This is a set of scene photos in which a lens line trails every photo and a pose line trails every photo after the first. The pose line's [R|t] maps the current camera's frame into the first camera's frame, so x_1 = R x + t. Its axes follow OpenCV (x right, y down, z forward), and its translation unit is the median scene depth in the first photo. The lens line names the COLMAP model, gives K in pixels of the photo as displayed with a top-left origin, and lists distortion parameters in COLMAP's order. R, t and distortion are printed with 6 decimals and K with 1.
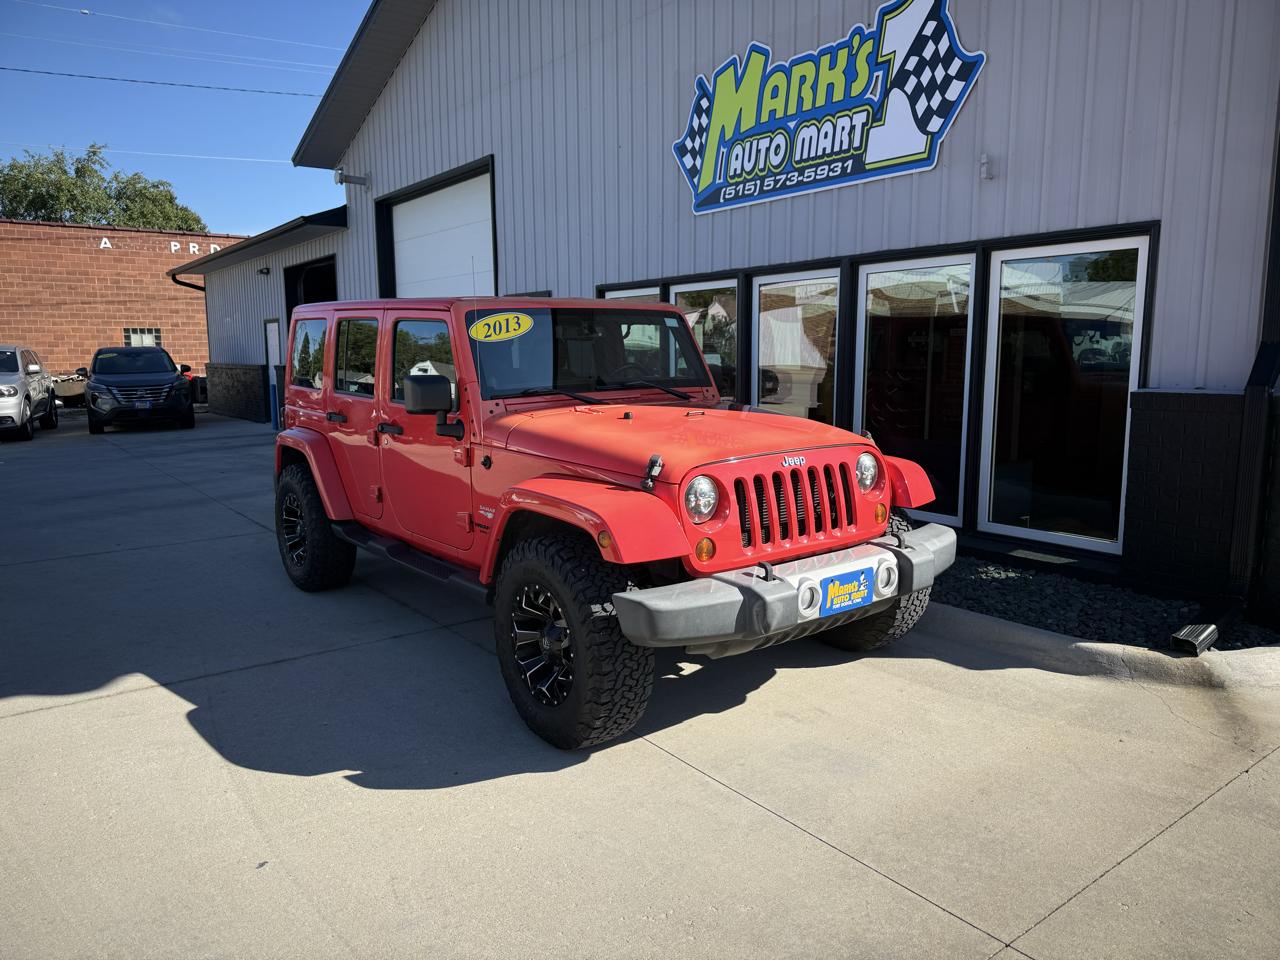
lens RADIAL K [[895.2, 0, 652.4], [0, 895.2, 490.1], [0, 0, 1]] dist [0.013768, -0.030537]
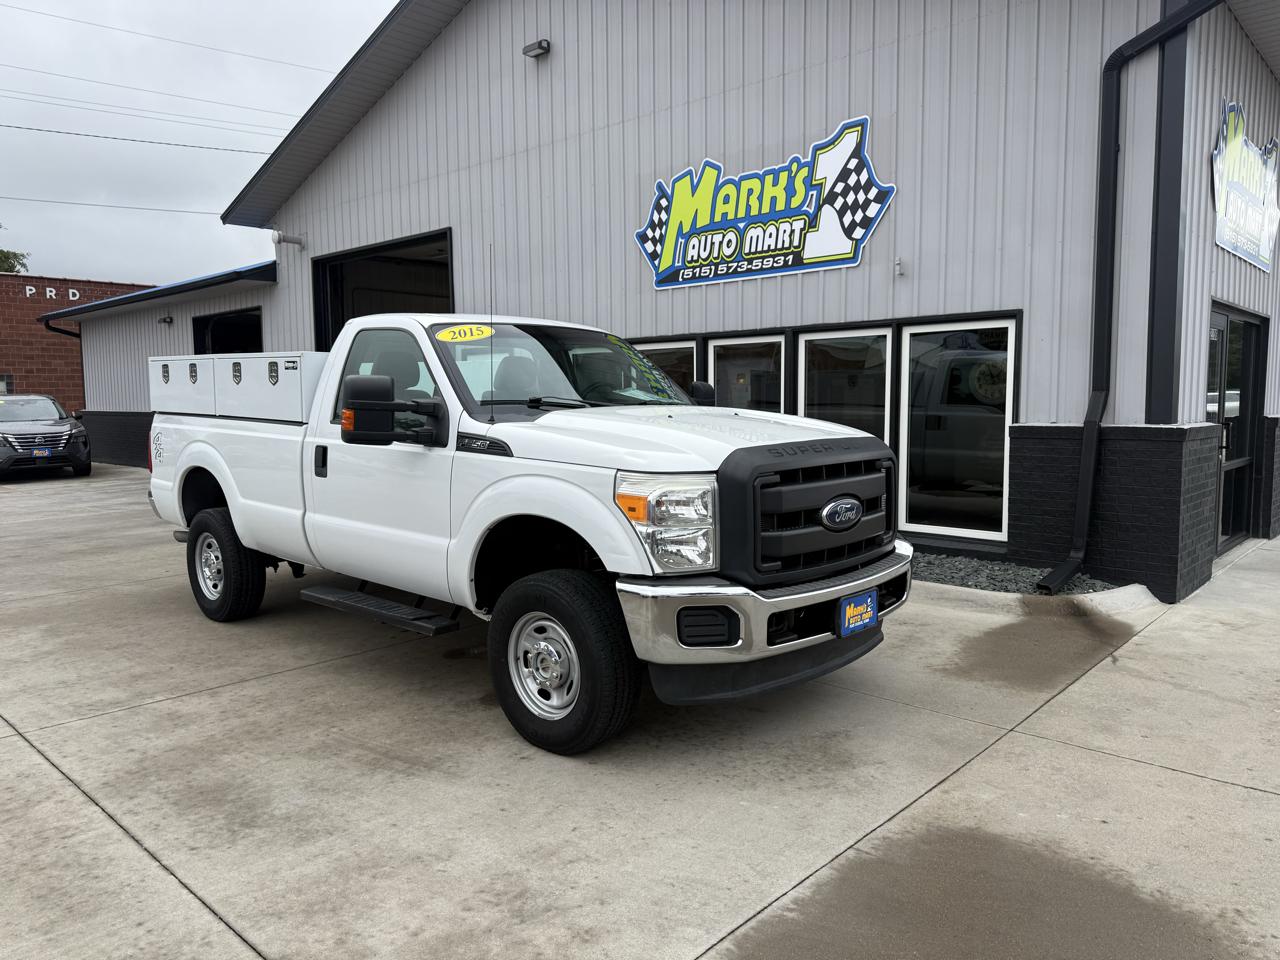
lens RADIAL K [[895.2, 0, 640.6], [0, 895.2, 491.7], [0, 0, 1]] dist [0.013768, -0.030537]
pose [[0.984698, -0.022636, 0.172794, -0.225480], [0.030492, 0.998612, -0.042943, 0.029391], [-0.171582, 0.047555, 0.984021, -0.236550]]
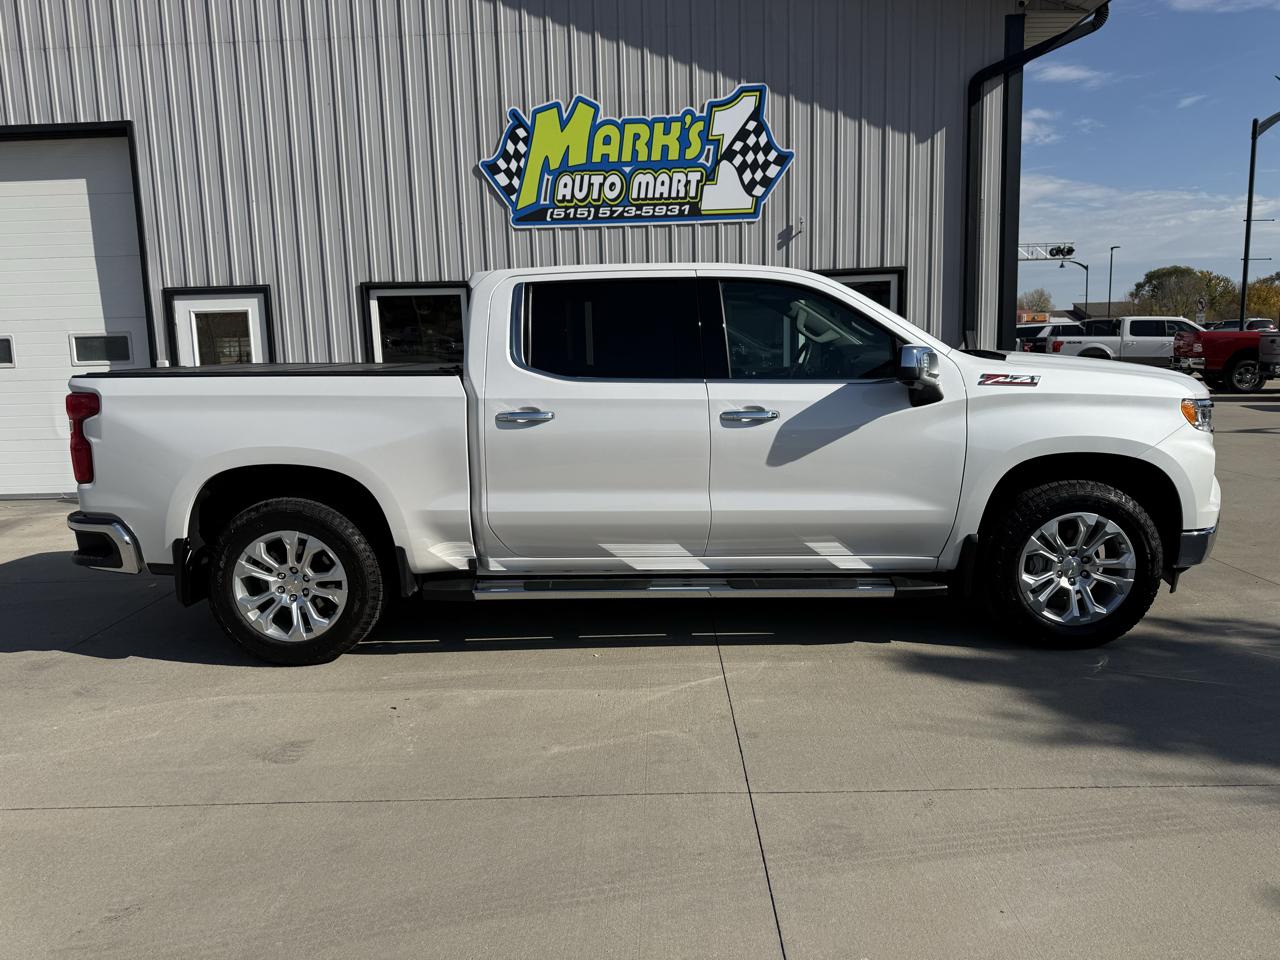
lens RADIAL K [[895.2, 0, 638.0], [0, 895.2, 486.2], [0, 0, 1]] dist [0.013768, -0.030537]
pose [[0.626294, -0.127166, 0.769145, -0.889599], [0.139699, 0.988943, 0.049753, -0.023598], [-0.766968, 0.076288, 0.637134, 0.215186]]
